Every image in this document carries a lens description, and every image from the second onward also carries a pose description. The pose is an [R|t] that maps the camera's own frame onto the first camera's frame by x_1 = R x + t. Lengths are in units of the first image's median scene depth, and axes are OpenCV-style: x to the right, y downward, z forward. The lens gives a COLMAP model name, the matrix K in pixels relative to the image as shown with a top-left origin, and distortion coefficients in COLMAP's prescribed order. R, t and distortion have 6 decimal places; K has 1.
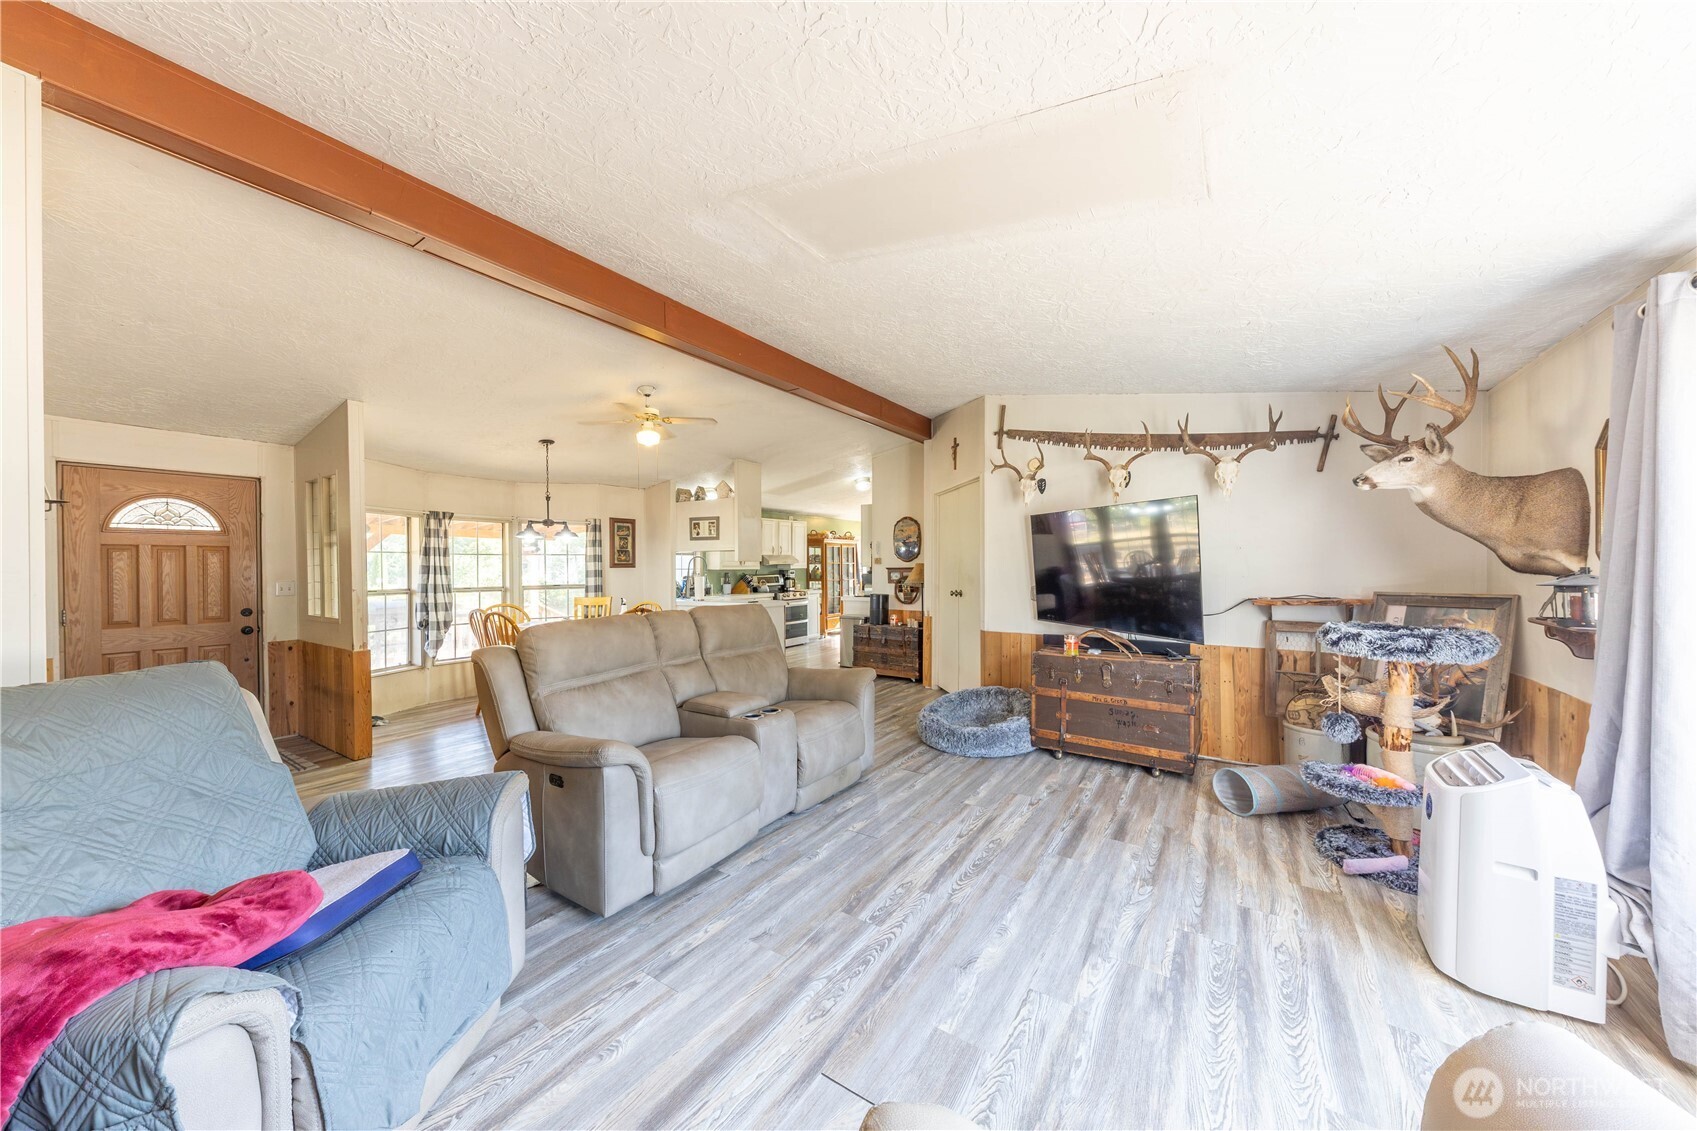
lens RADIAL K [[580.4, 0, 849.8], [0, 580.4, 568.2], [0, 0, 1]] dist [0.008732, -0.001794]
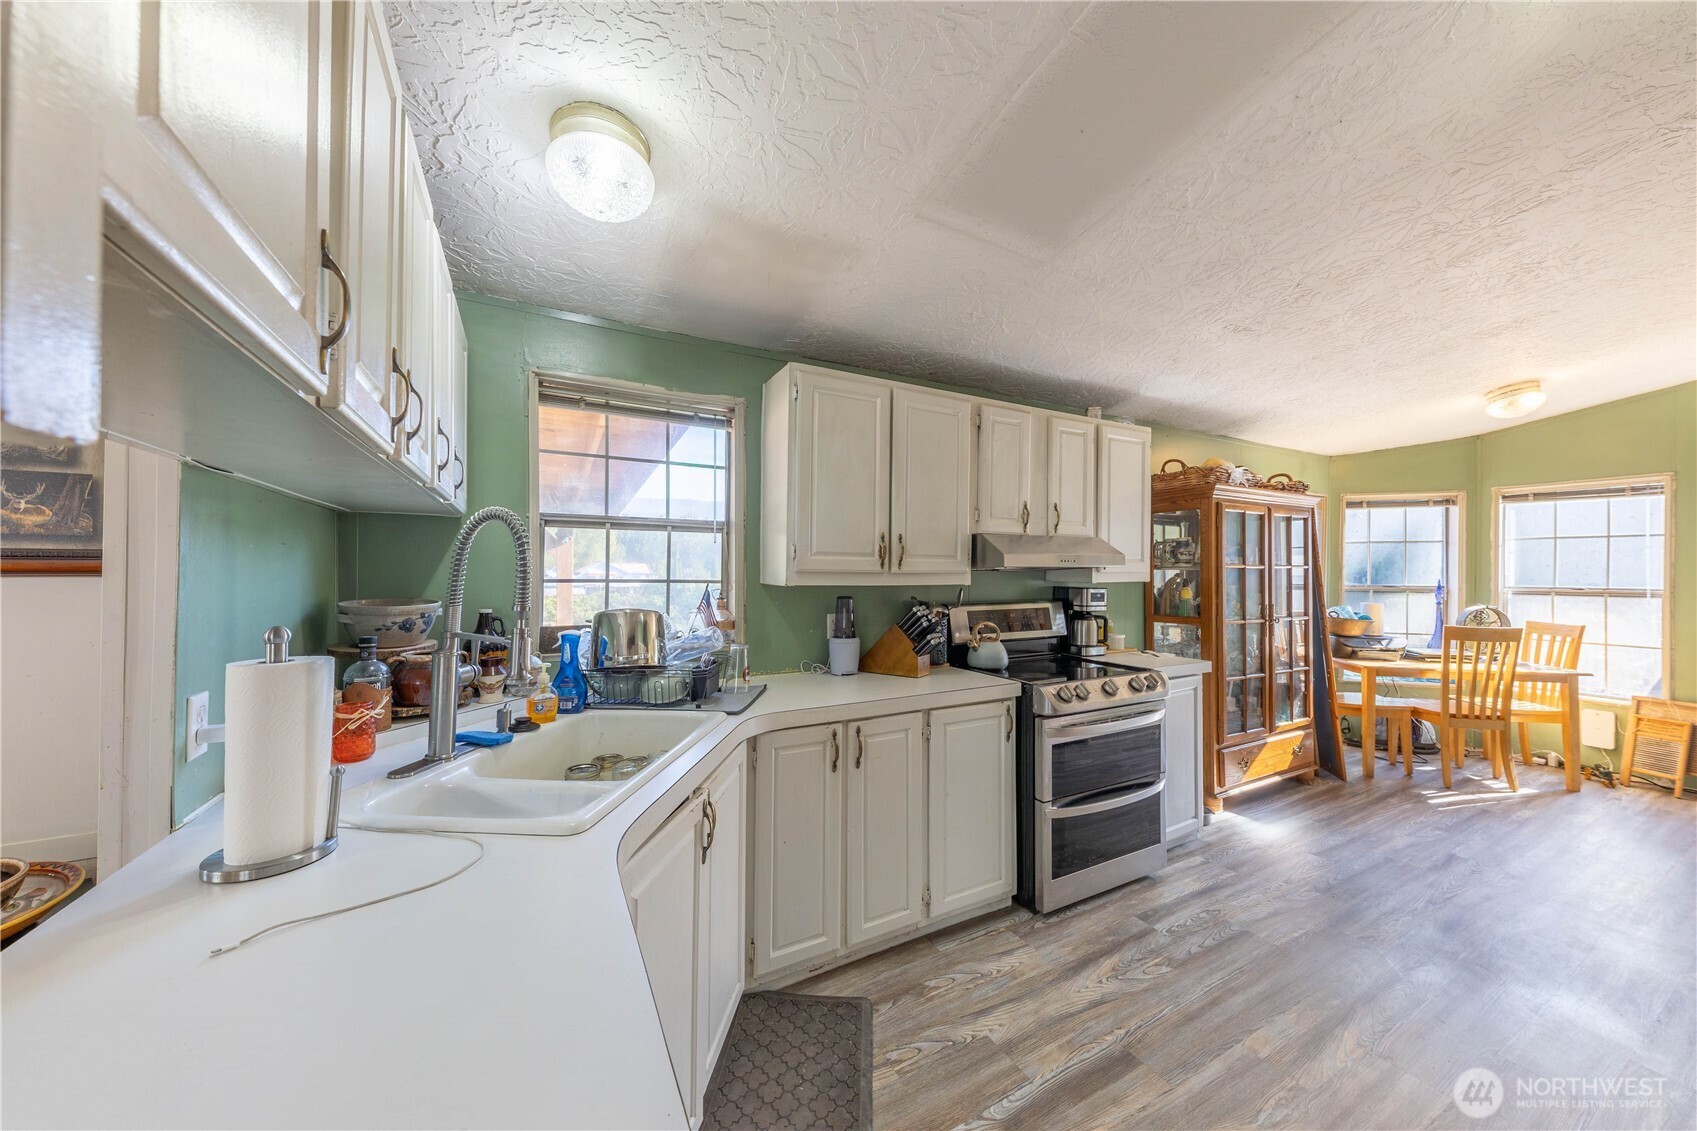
lens RADIAL K [[580.4, 0, 845.0], [0, 580.4, 568.6], [0, 0, 1]] dist [0.008732, -0.001794]
pose [[0.878258, 0.008109, -0.478118, -0.100009], [-0.012508, 0.999904, -0.006017, -0.004833], [0.478023, 0.011265, 0.878275, 0.957180]]
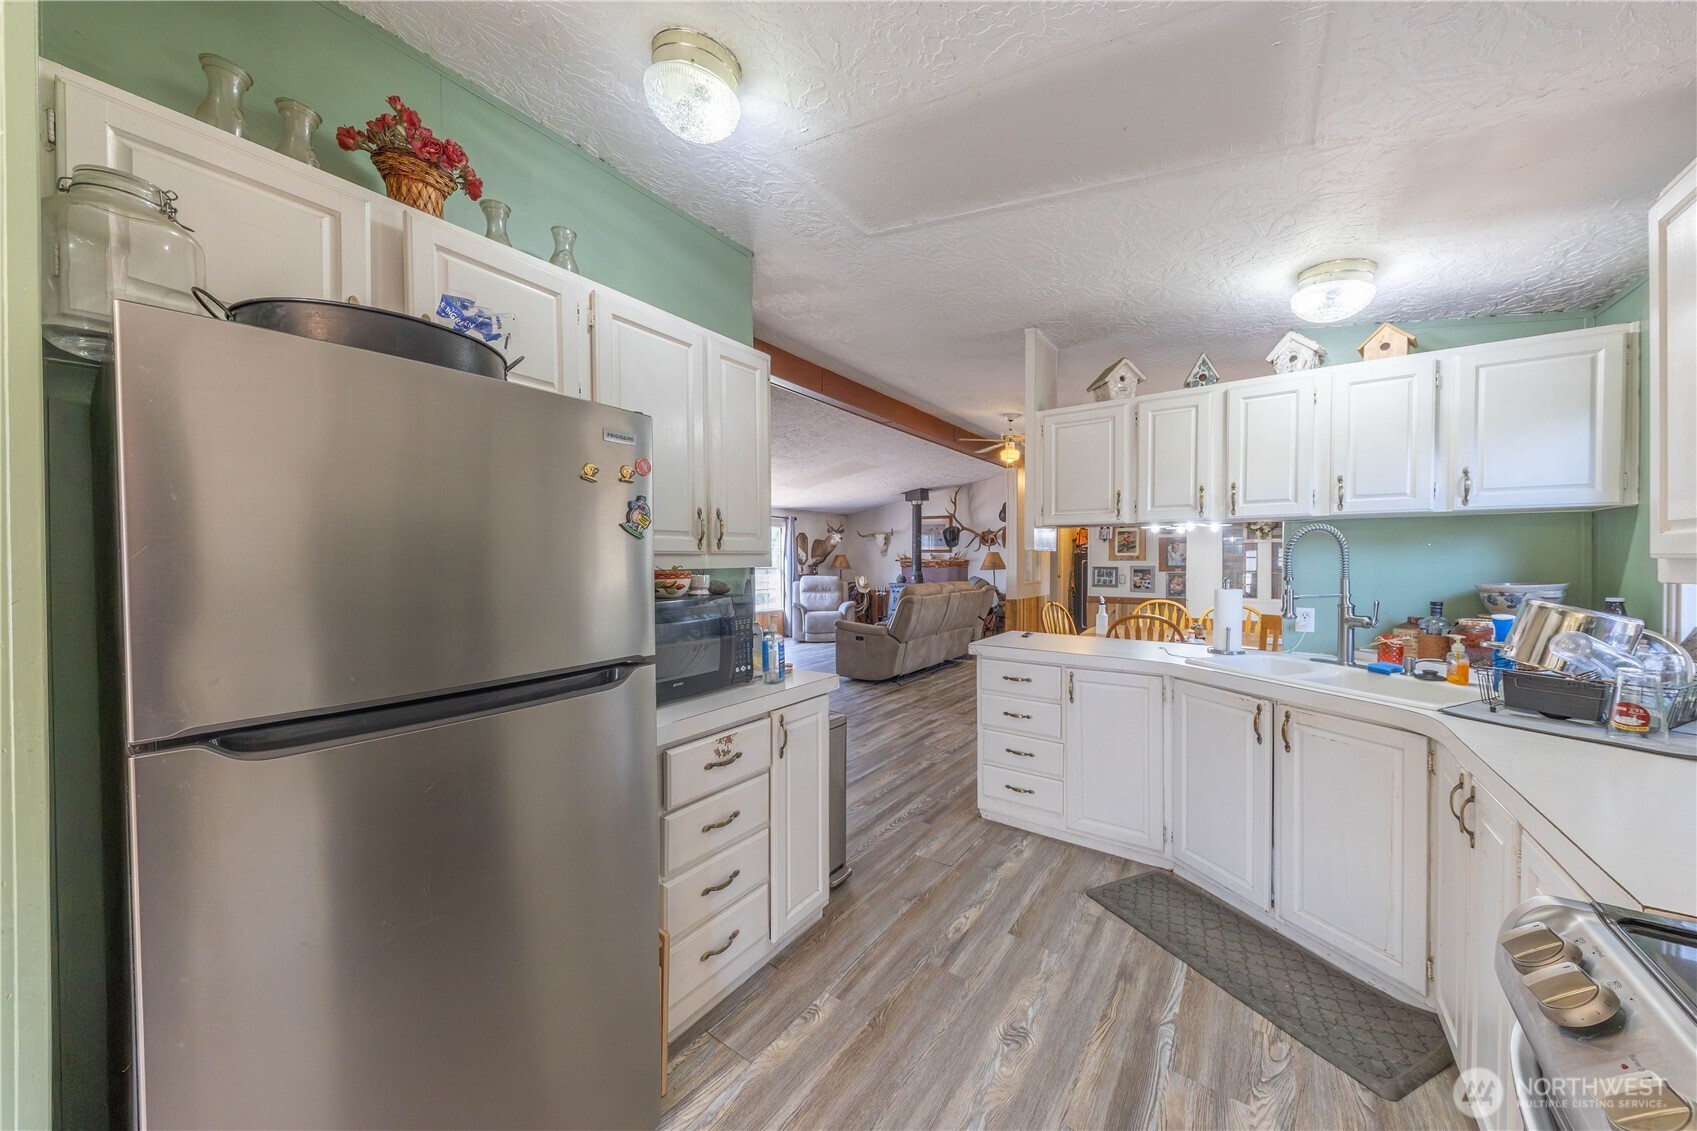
lens RADIAL K [[580.4, 0, 840.9], [0, 580.4, 568.4], [0, 0, 1]] dist [0.008732, -0.001794]
pose [[-0.998641, 0.007133, 0.051626, -0.033156], [0.008095, 0.999797, 0.018448, -0.007000], [-0.051484, 0.018841, -0.998496, 1.397404]]
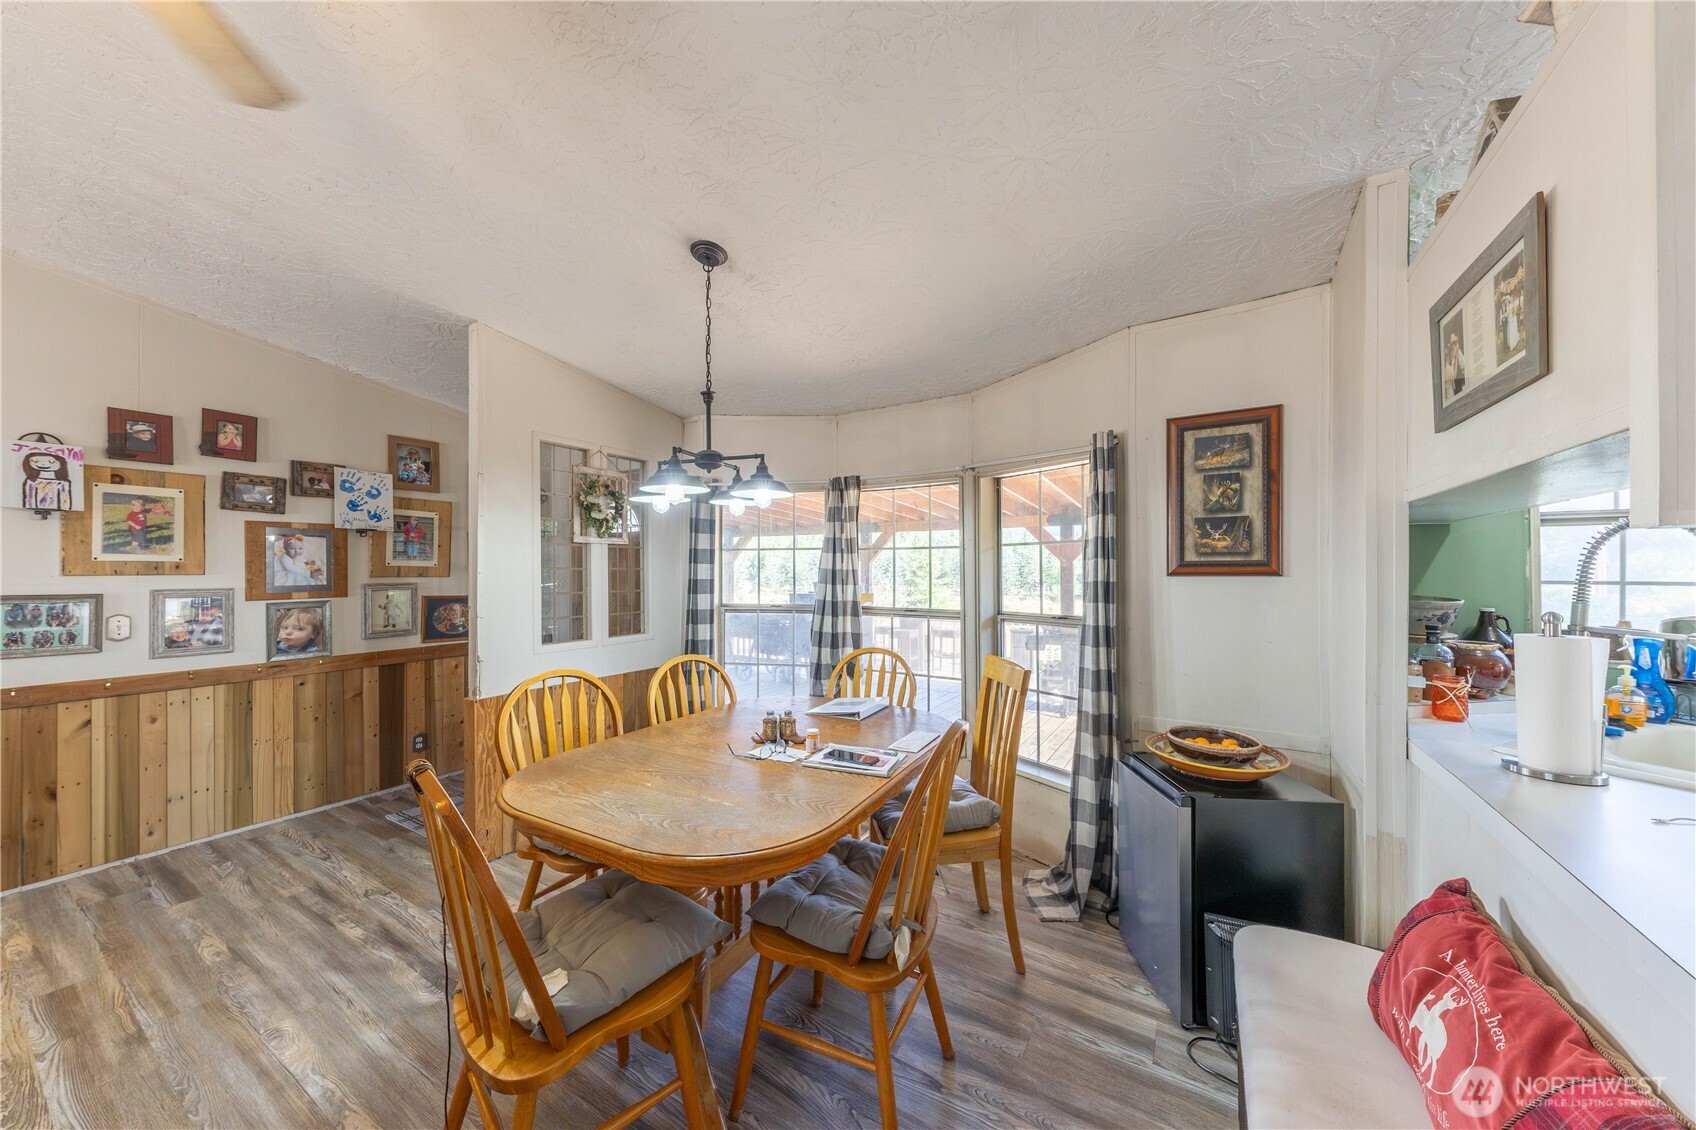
lens RADIAL K [[580.0, 0, 843.0], [0, 580.0, 569.0], [0, 0, 1]] dist [0.008732, -0.001794]
pose [[0.026069, 0.001981, -0.999658, -0.093882], [-0.003250, 0.999993, 0.001897, -0.004377], [0.999655, 0.003199, 0.026075, 0.788356]]
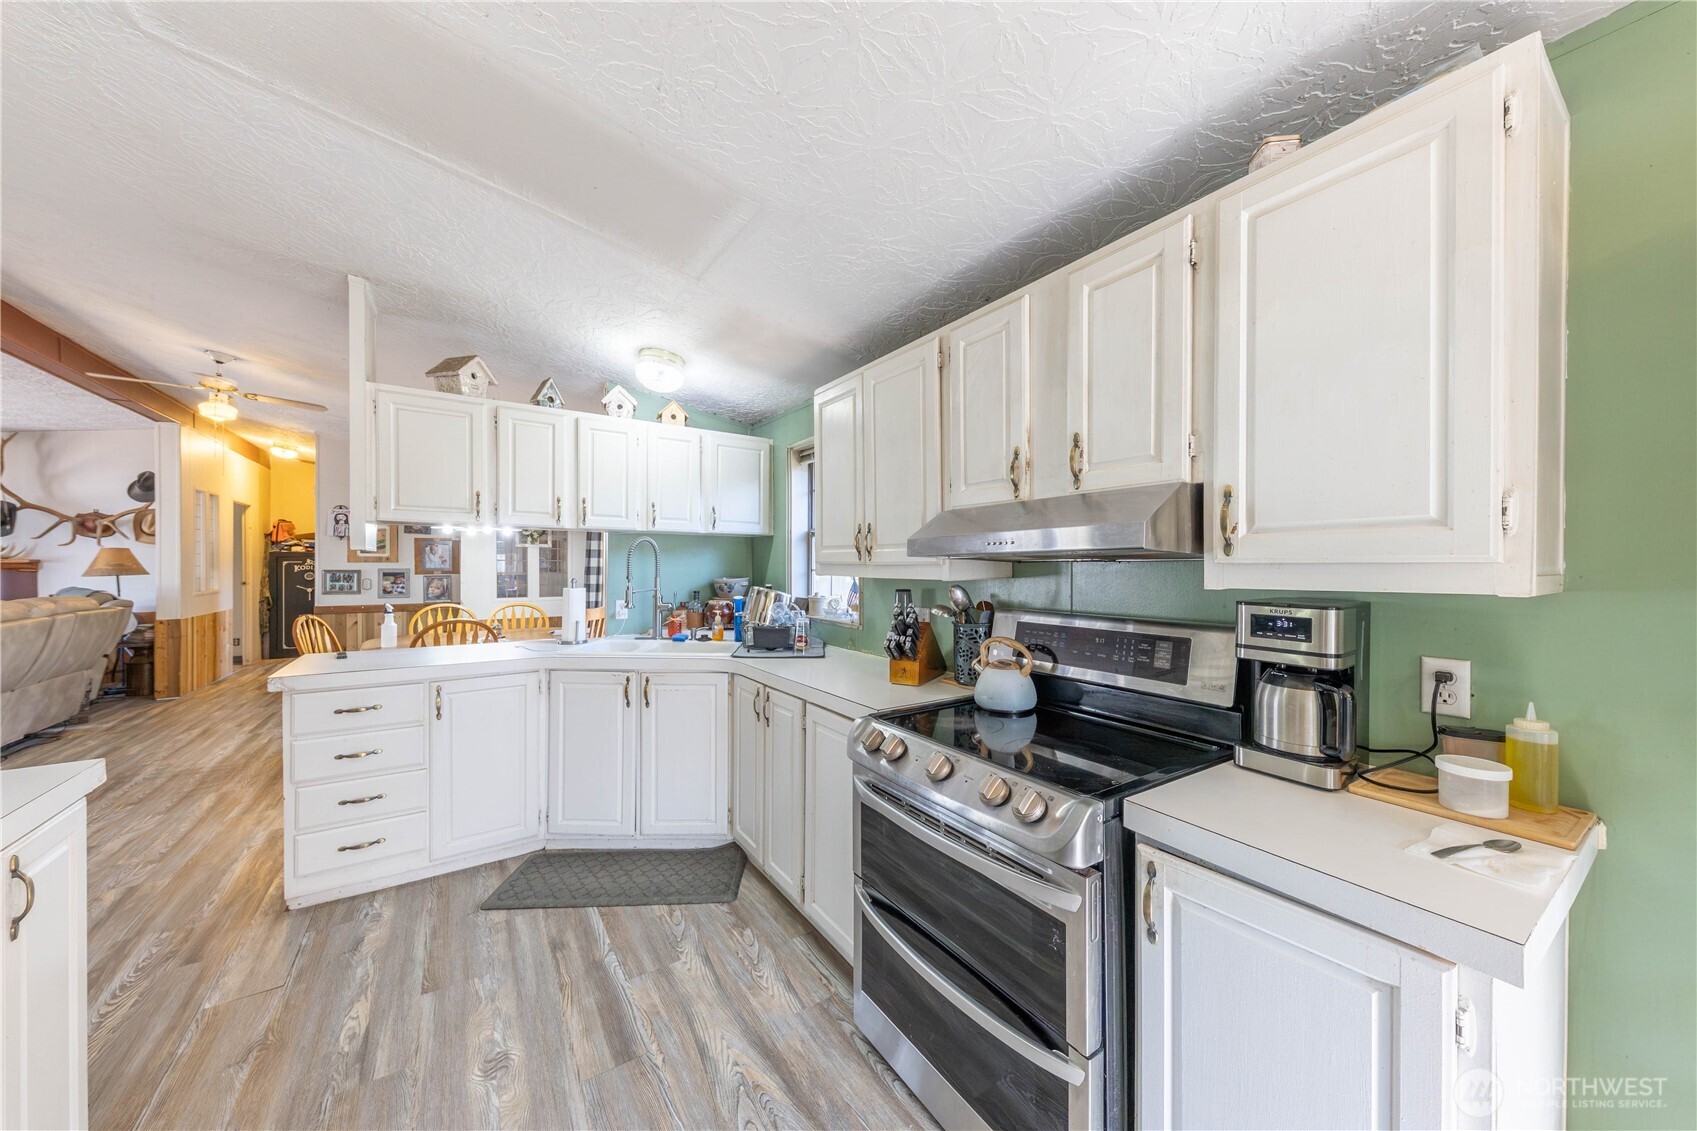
lens RADIAL K [[580.4, 0, 860.6], [0, 580.4, 568.6], [0, 0, 1]] dist [0.008732, -0.001794]
pose [[-0.379823, 0.011855, -0.924983, 0.058891], [-0.006741, 0.999856, 0.015583, -0.007686], [0.925035, 0.012154, -0.379688, 1.374393]]
